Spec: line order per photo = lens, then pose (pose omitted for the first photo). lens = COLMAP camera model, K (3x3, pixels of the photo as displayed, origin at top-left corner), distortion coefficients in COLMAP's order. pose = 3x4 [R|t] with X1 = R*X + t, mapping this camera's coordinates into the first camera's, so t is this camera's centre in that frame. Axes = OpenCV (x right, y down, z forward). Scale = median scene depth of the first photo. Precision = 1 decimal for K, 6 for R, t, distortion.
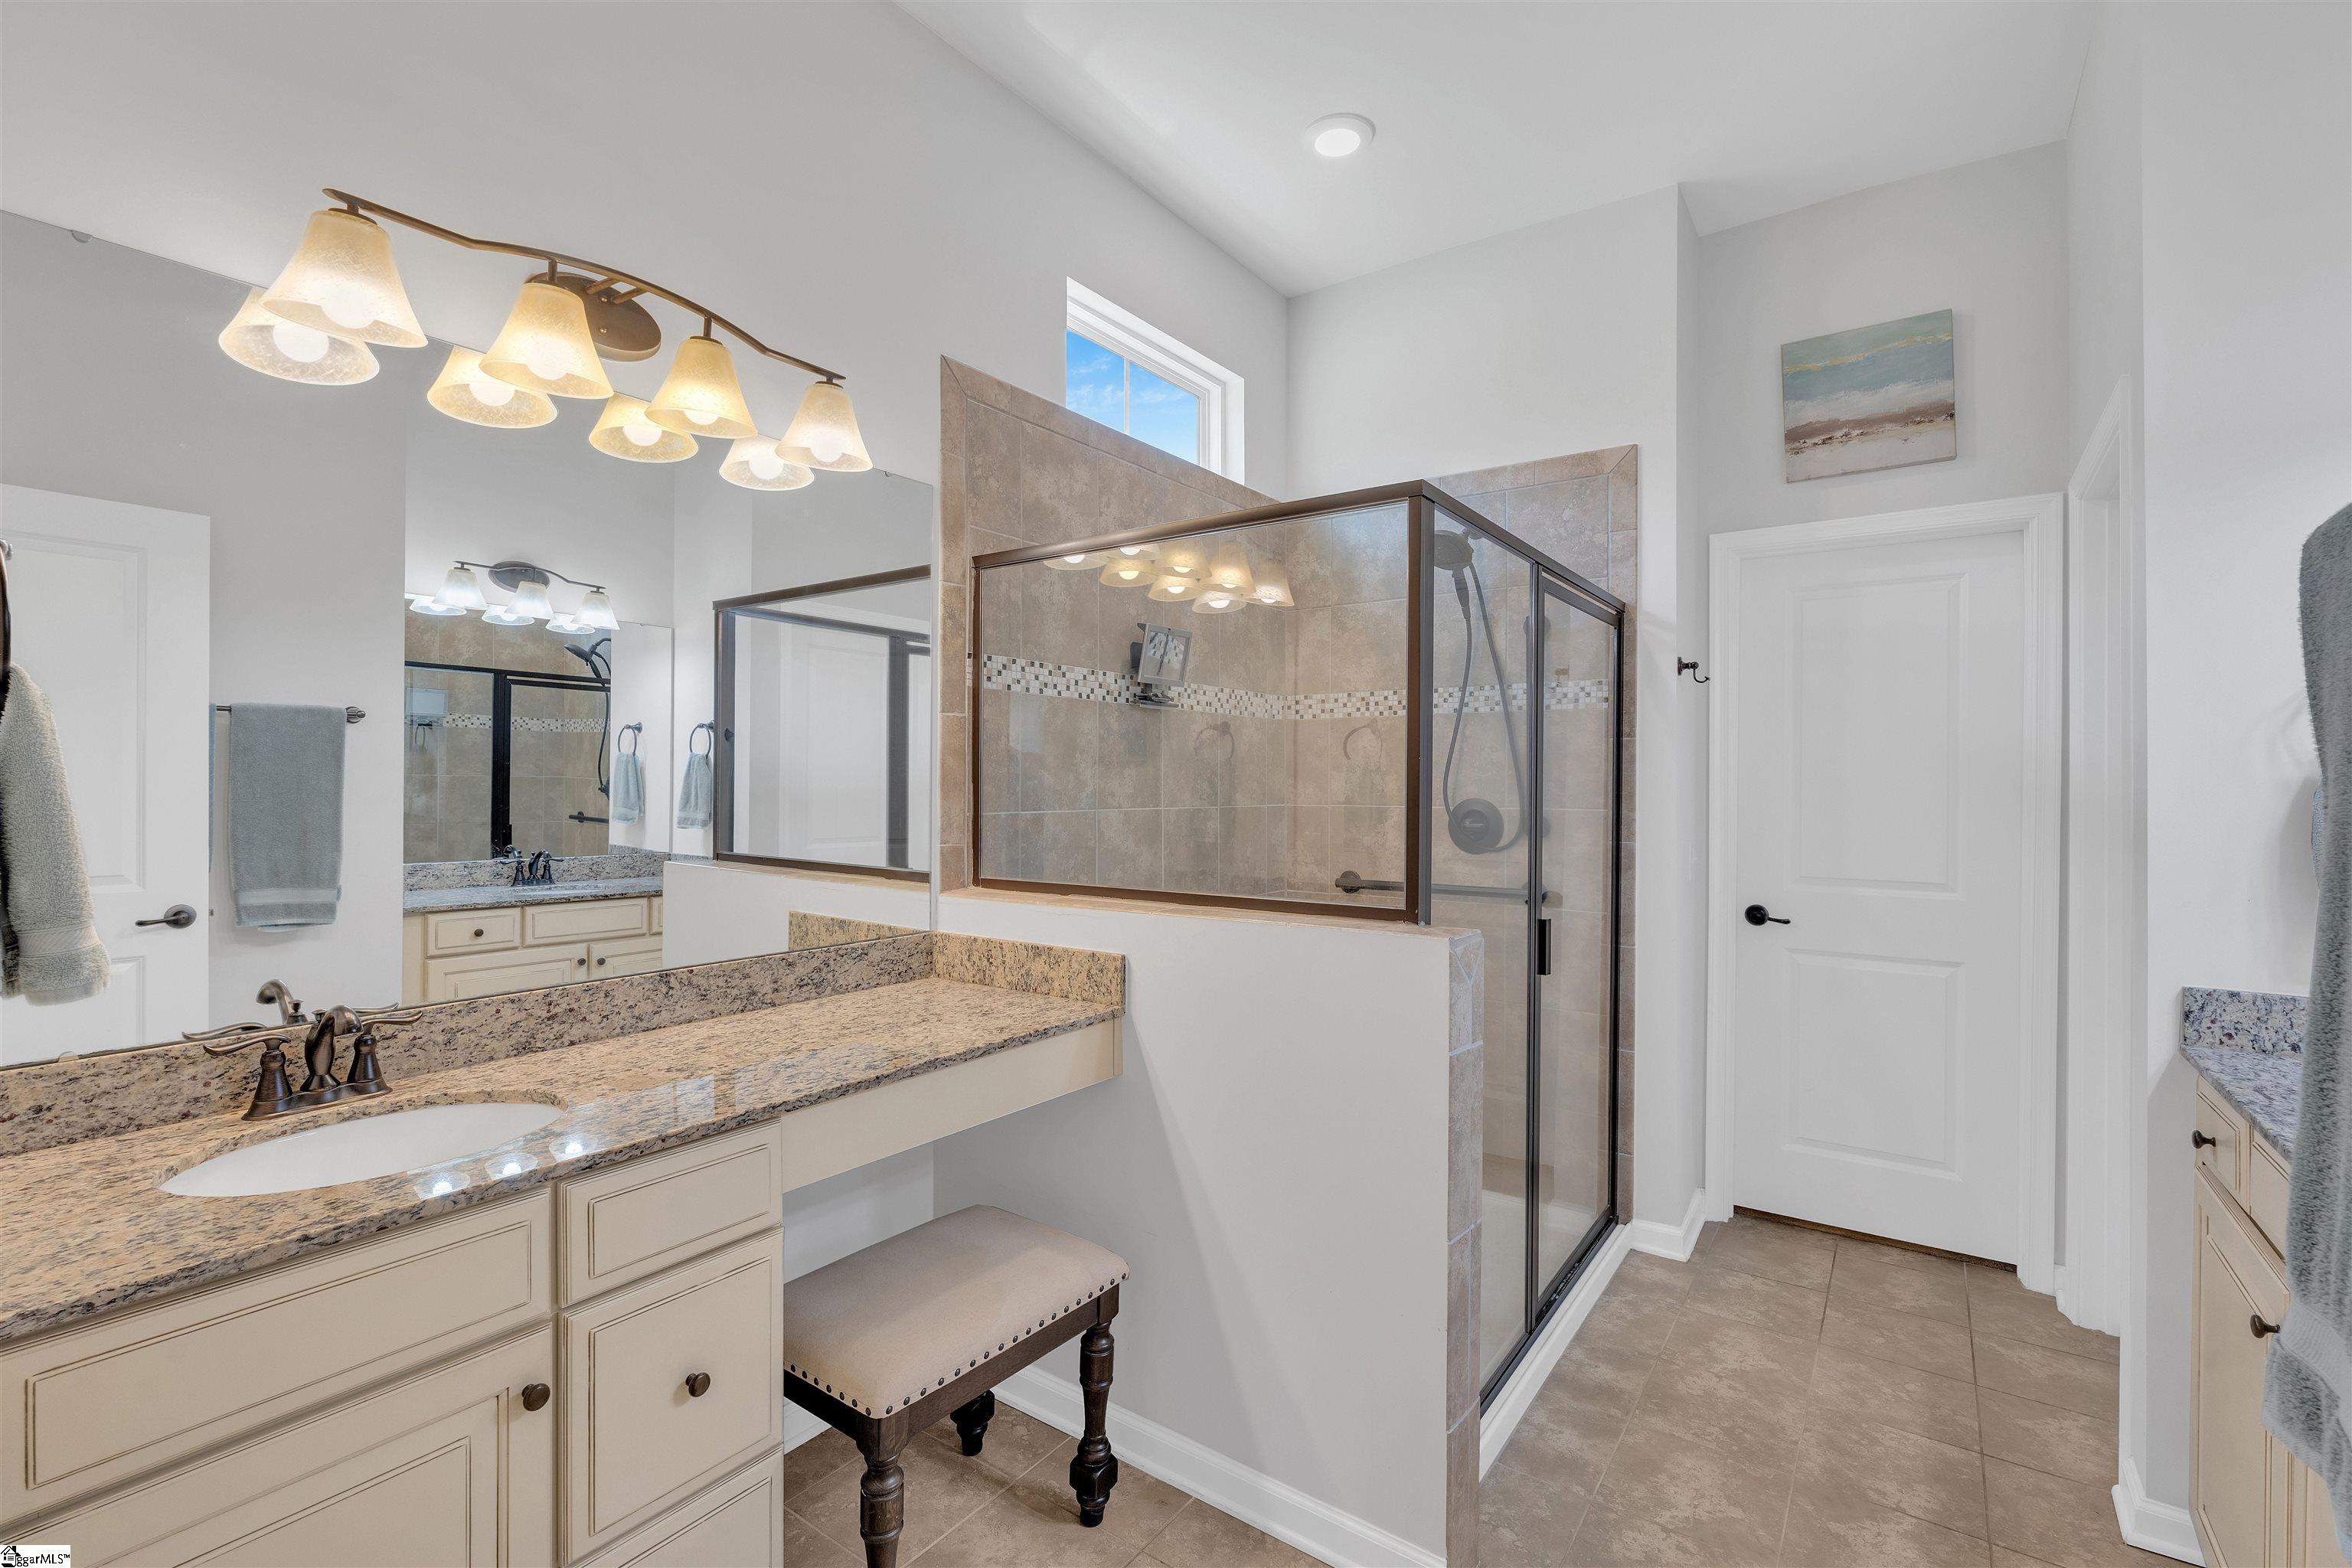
lens RADIAL K [[1031.7, 0, 1204.8], [0, 1031.7, 771.1], [0, 0, 1]] dist [0.001311, 0.000185]
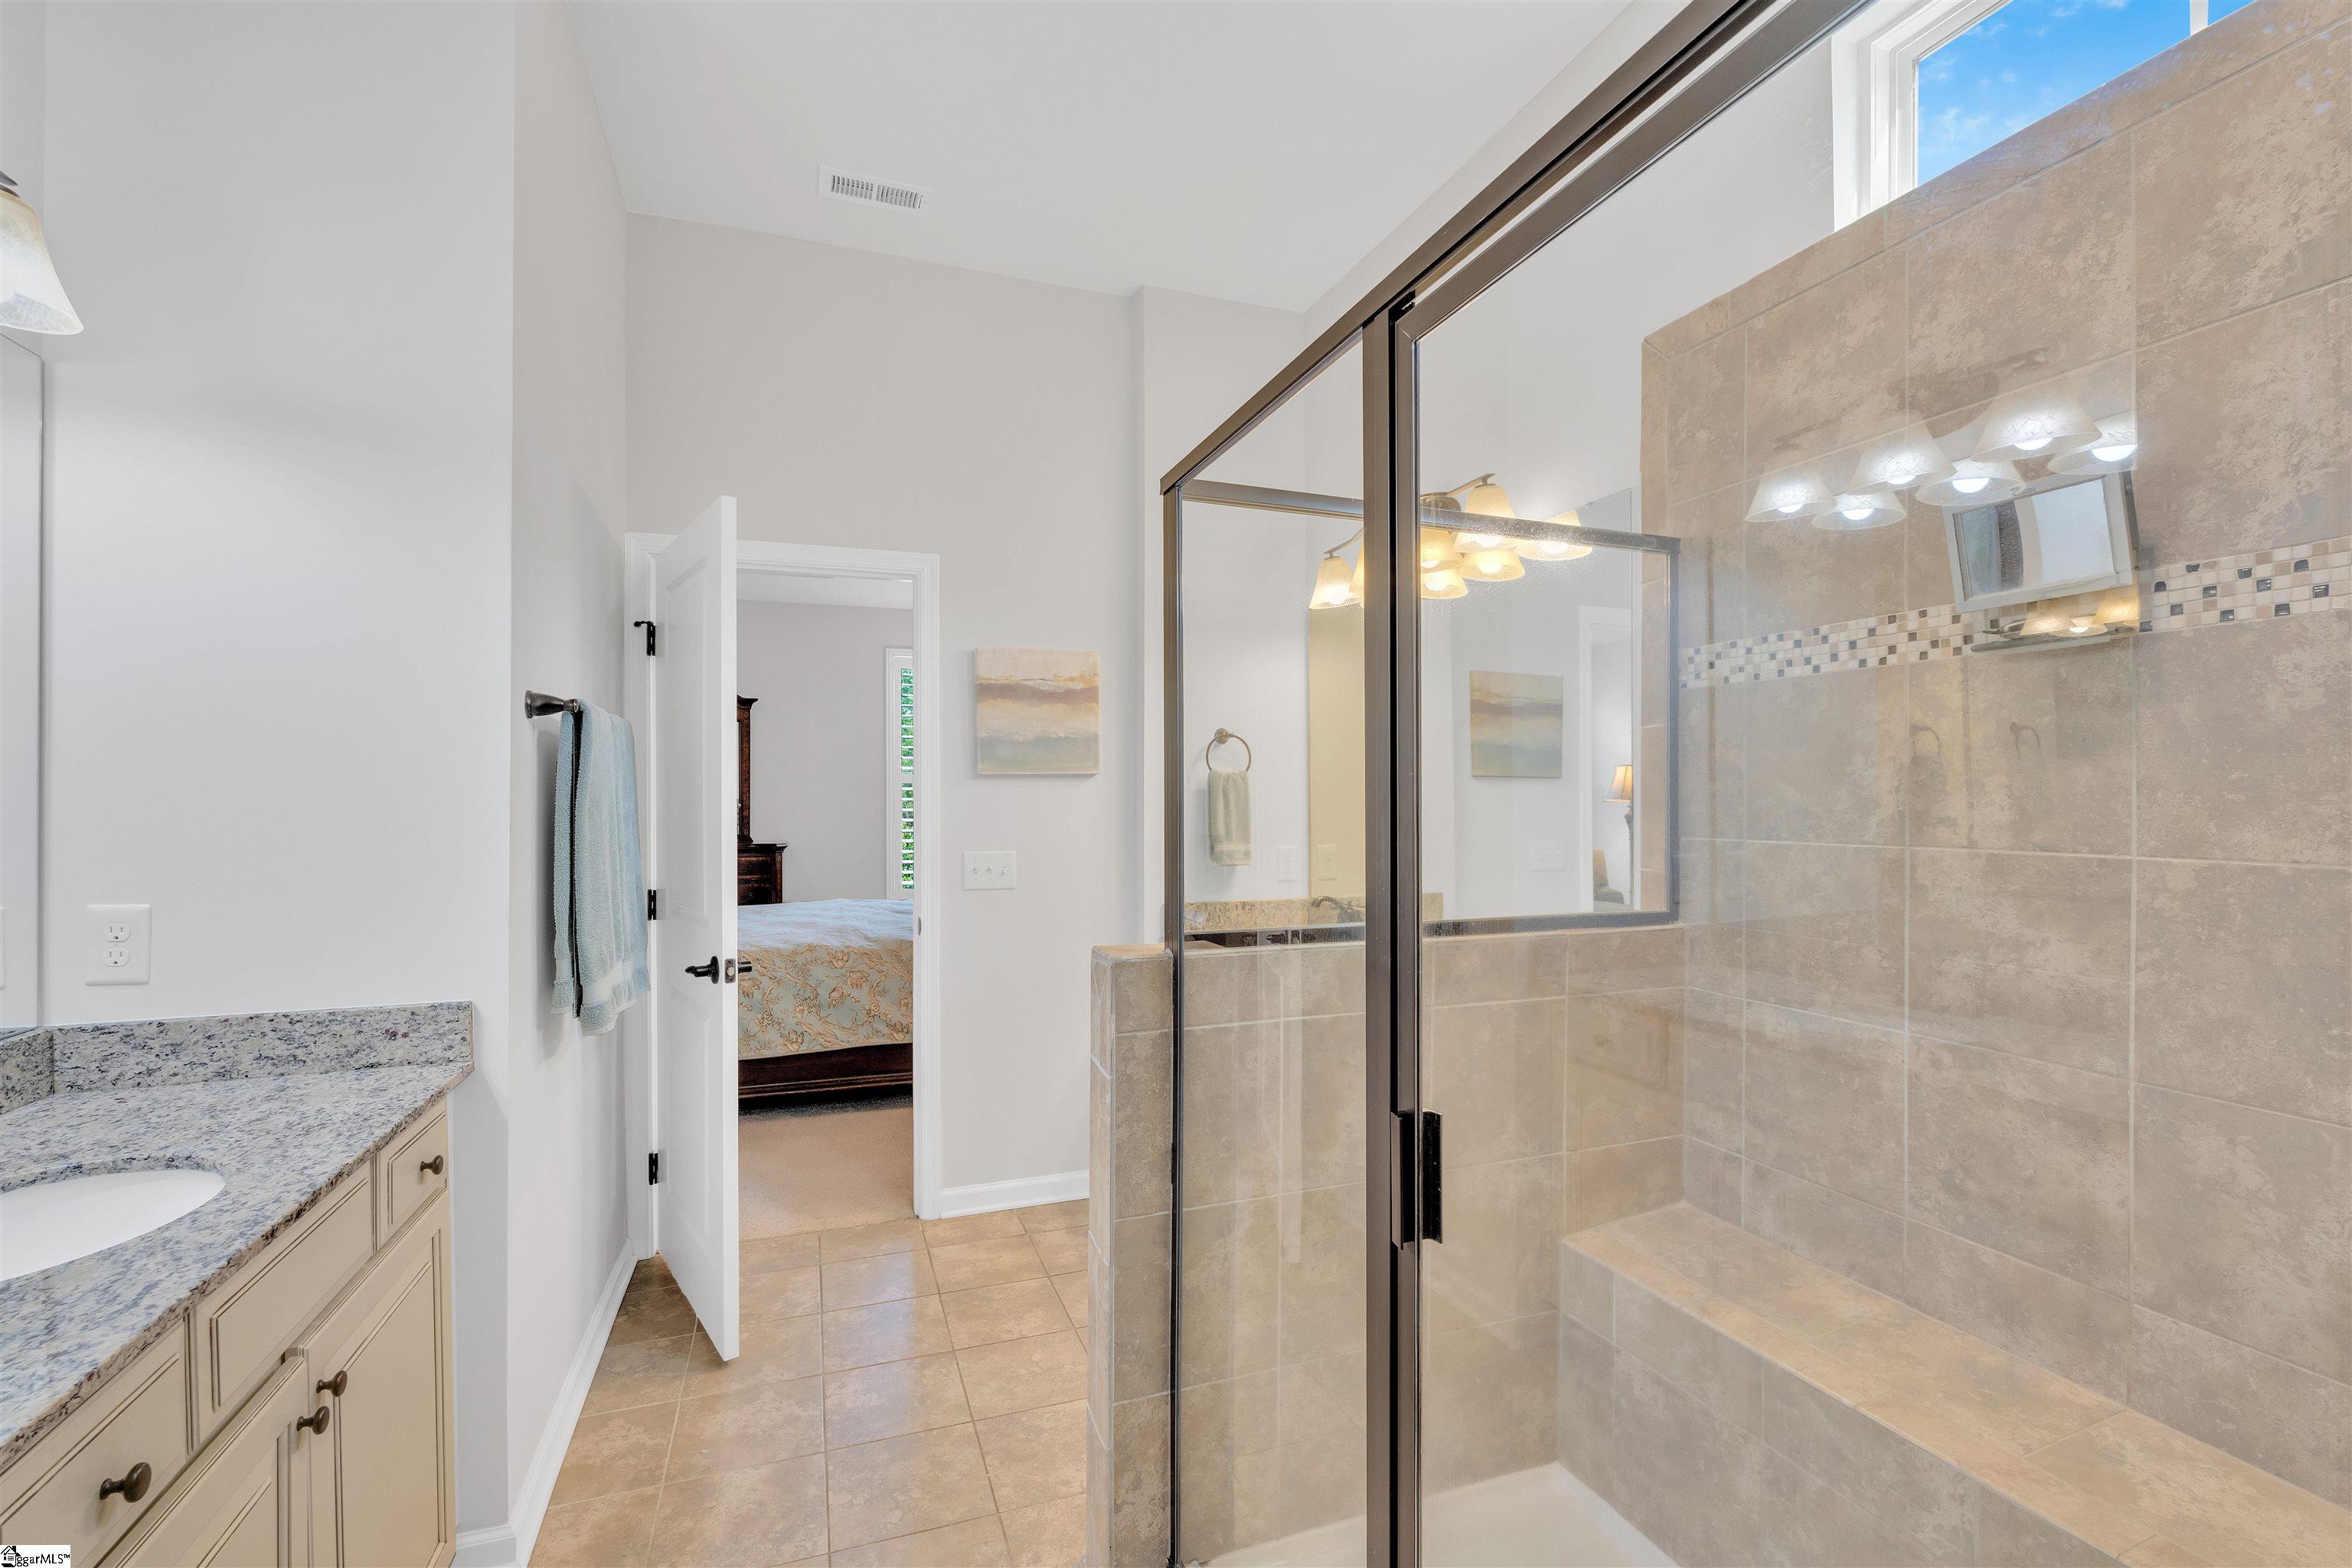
lens RADIAL K [[1035.7, 0, 1185.8], [0, 1035.7, 814.1], [0, 0, 1]] dist [-0.003106, -0.000212]
pose [[-0.574878, 0.003491, -0.818232, 0.662279], [0.000859, 0.999993, 0.003663, 0.016980], [0.818239, 0.001403, -0.574877, 1.069054]]
